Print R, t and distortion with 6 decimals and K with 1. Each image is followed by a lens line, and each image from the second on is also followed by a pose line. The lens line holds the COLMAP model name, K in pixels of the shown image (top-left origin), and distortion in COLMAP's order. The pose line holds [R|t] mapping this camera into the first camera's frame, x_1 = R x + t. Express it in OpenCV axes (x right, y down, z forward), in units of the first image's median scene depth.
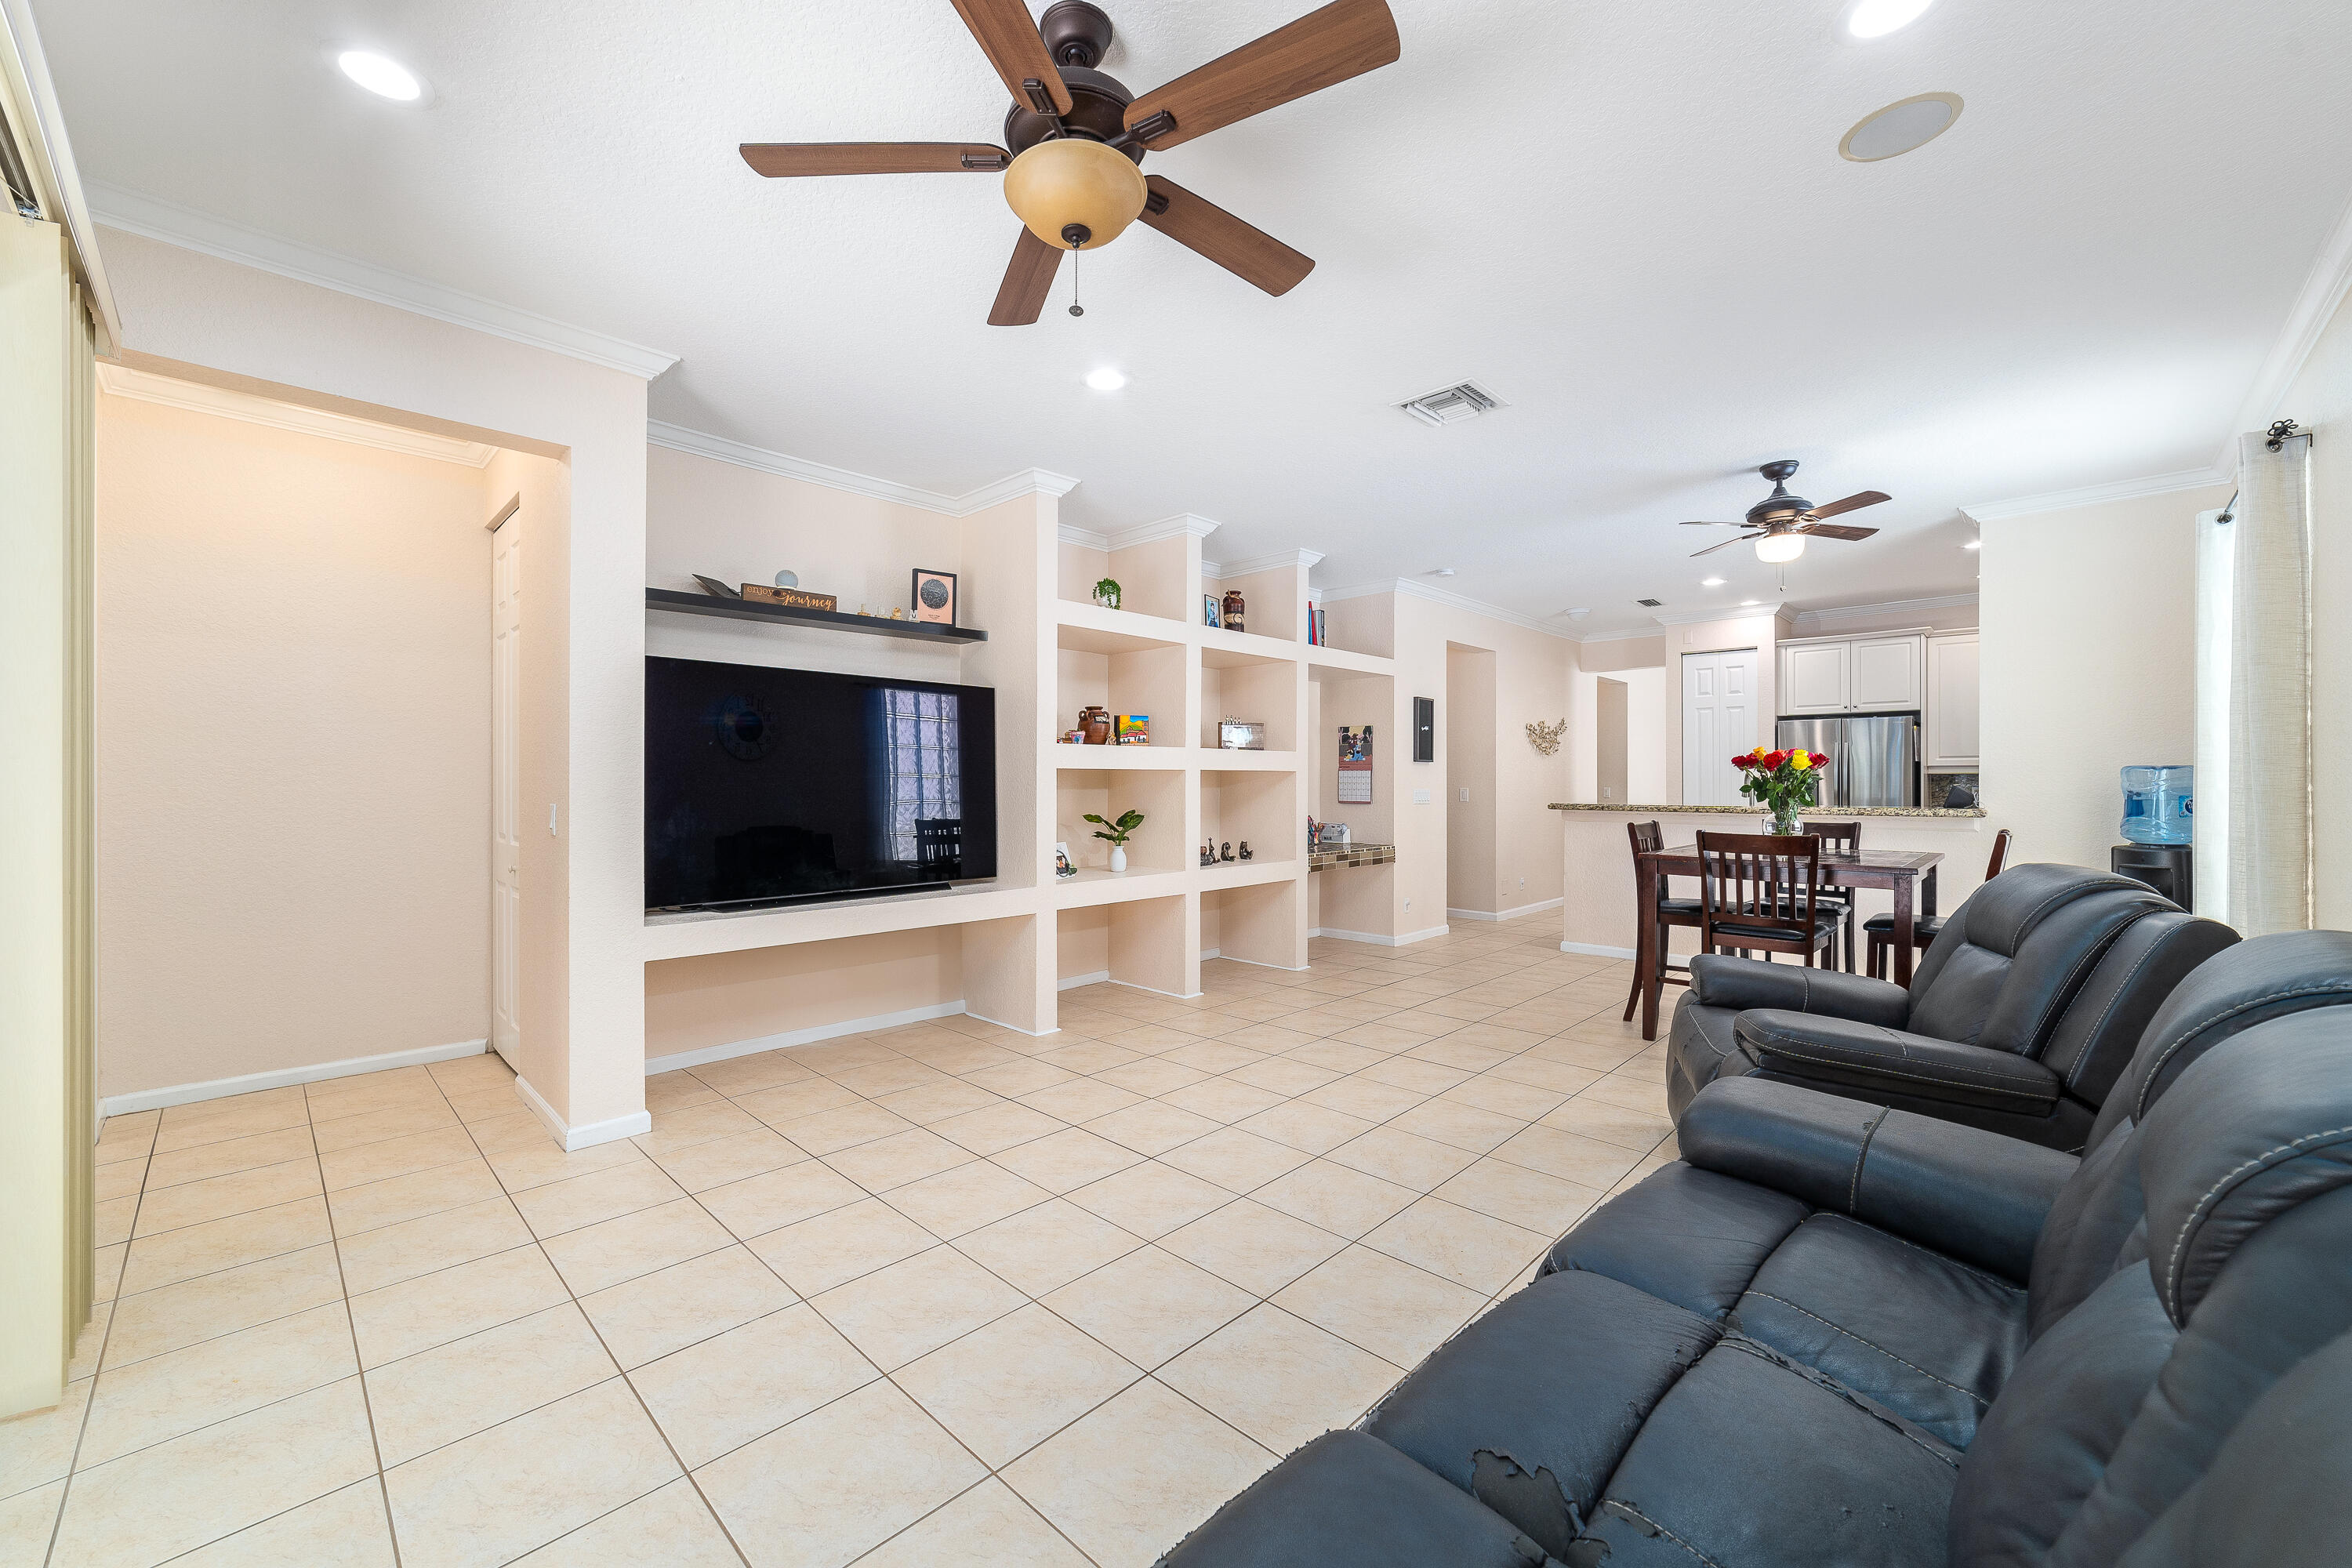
lens RADIAL K [[915.6, 0, 1163.7], [0, 915.6, 781.8], [0, 0, 1]] dist [-0.025031, 0.011026]
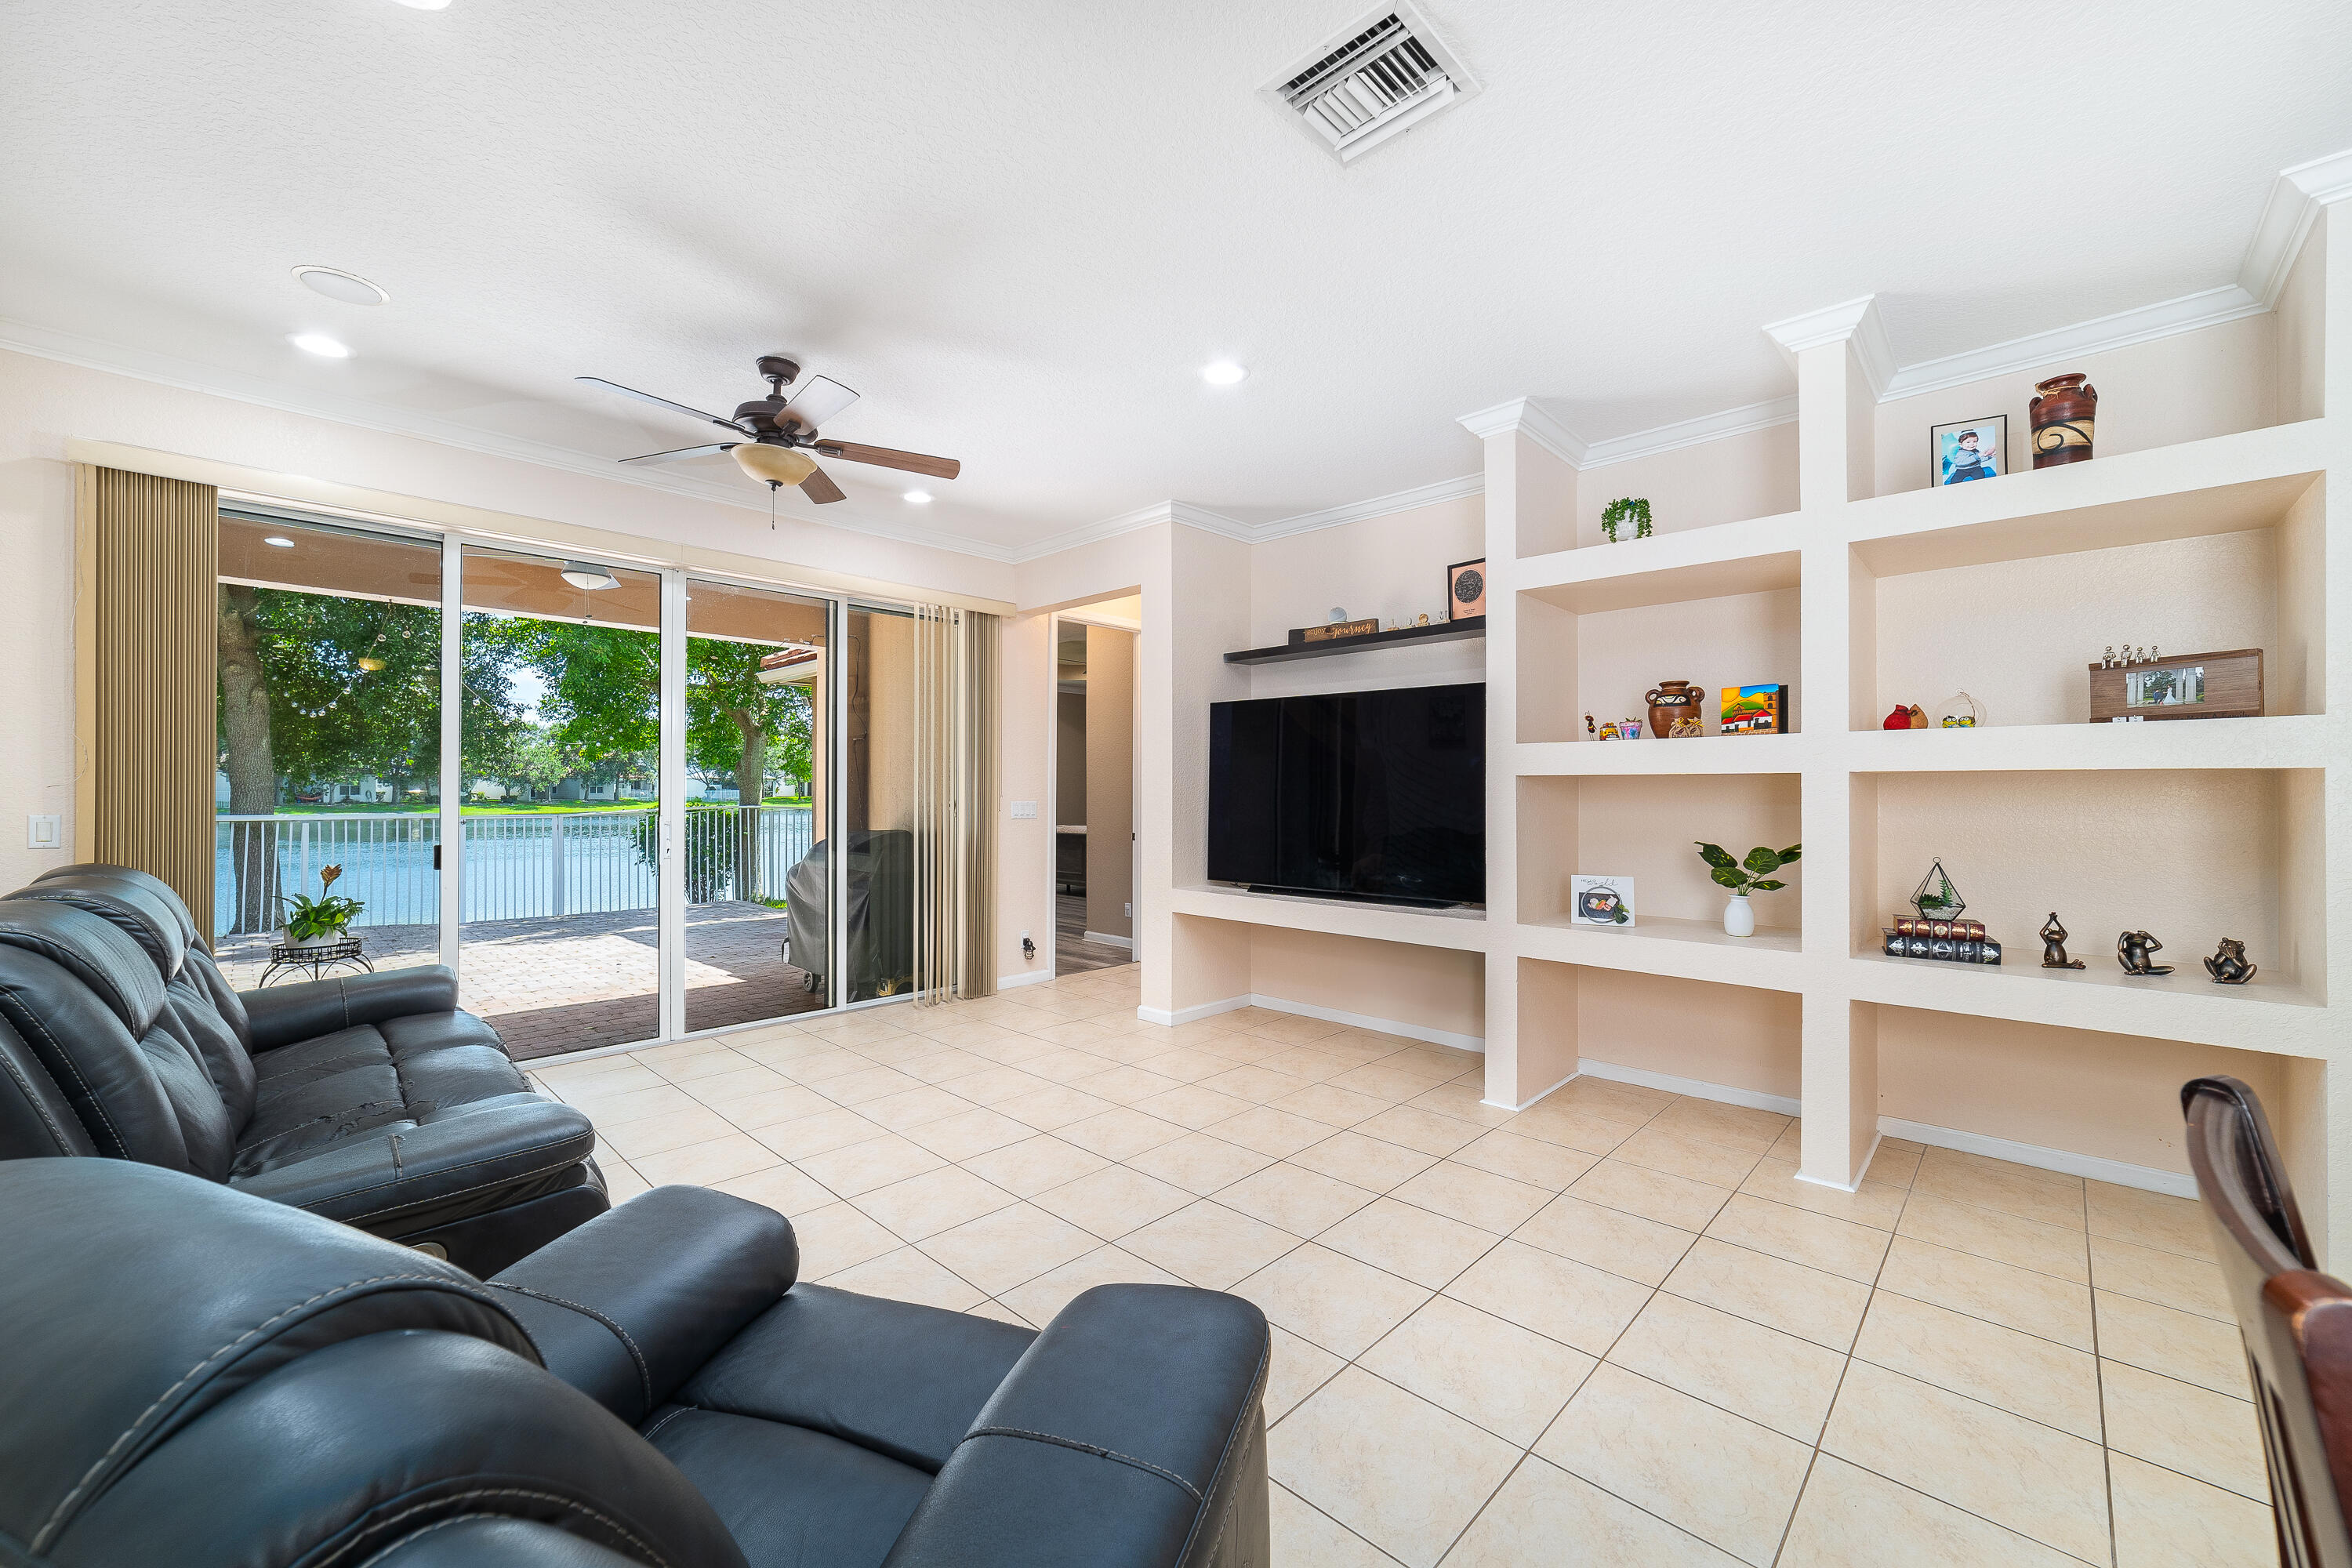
lens RADIAL K [[923.9, 0, 1162.7], [0, 923.9, 788.8], [0, 0, 1]] dist [-0.025845, 0.010490]
pose [[0.005596, 0.000114, -0.999984, 0.642379], [-0.002067, 0.999998, 0.000103, -0.002661], [0.999982, 0.002067, 0.005596, 0.665758]]
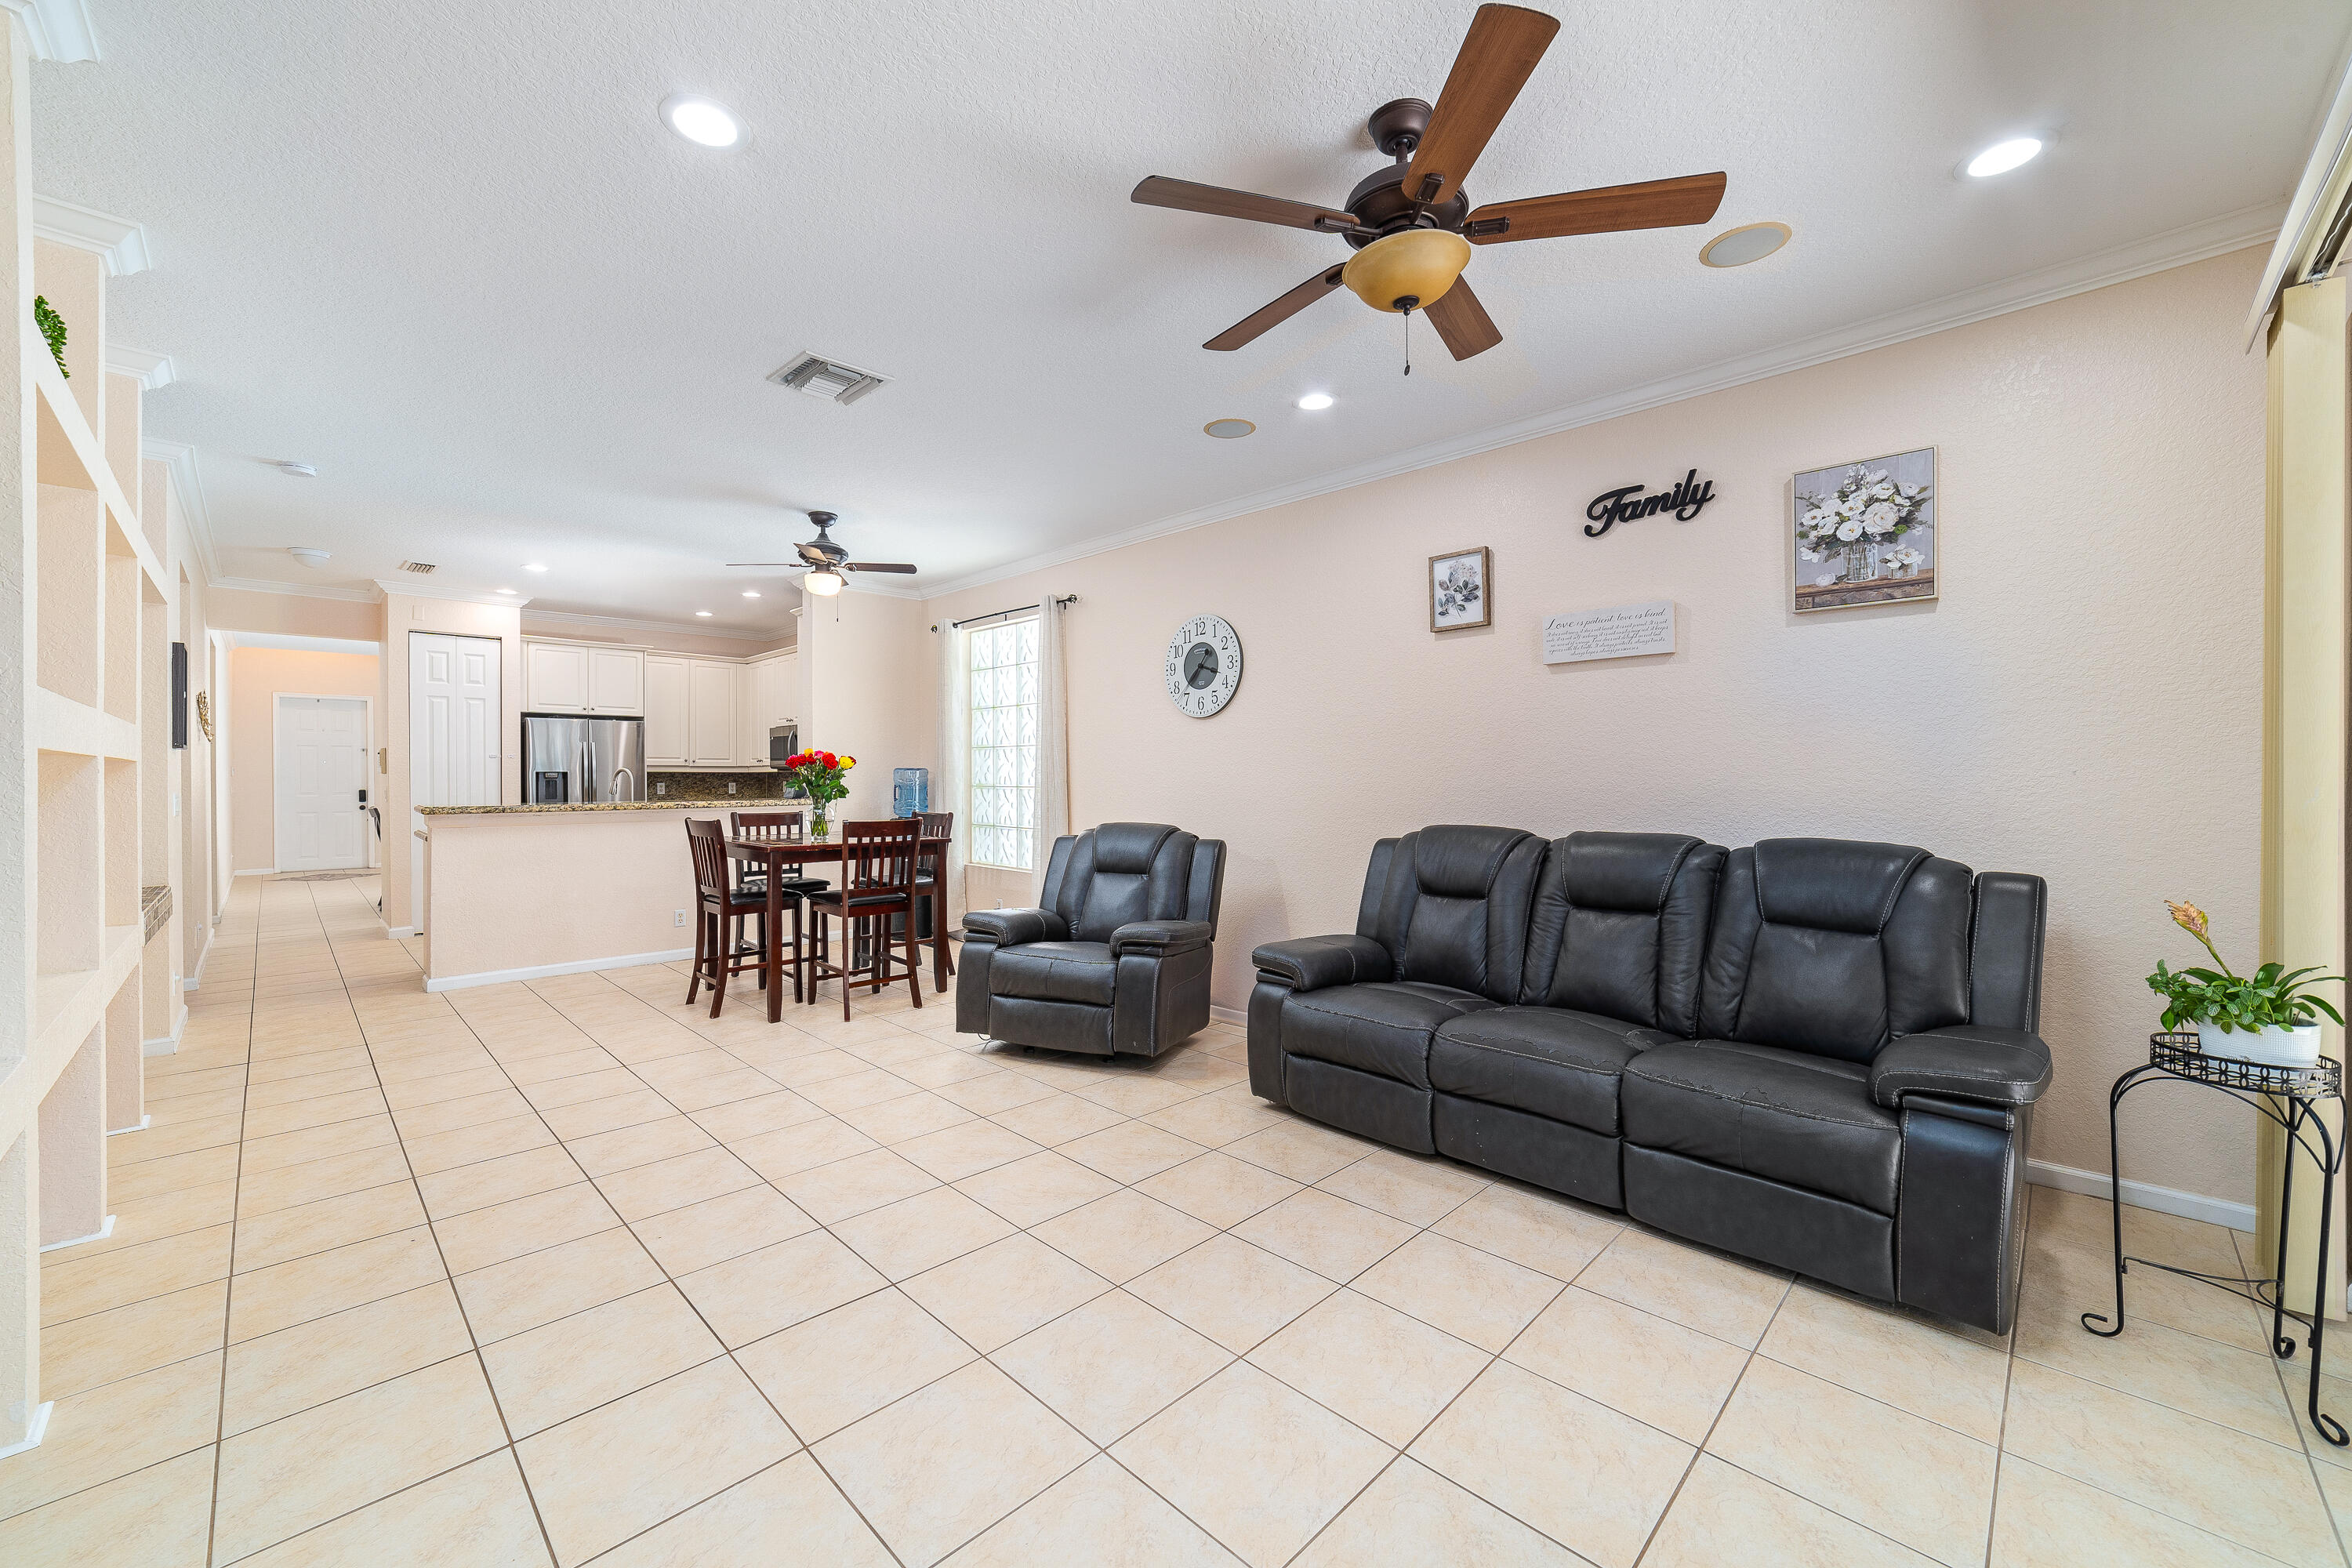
lens RADIAL K [[911.0, 0, 1164.7], [0, 911.0, 780.8], [0, 0, 1]] dist [-0.030312, 0.018787]
pose [[0.004340, -0.004492, 0.999980, -0.476841], [0.002849, 0.999986, 0.004480, -0.000787], [-0.999987, 0.002830, 0.004353, 0.495203]]
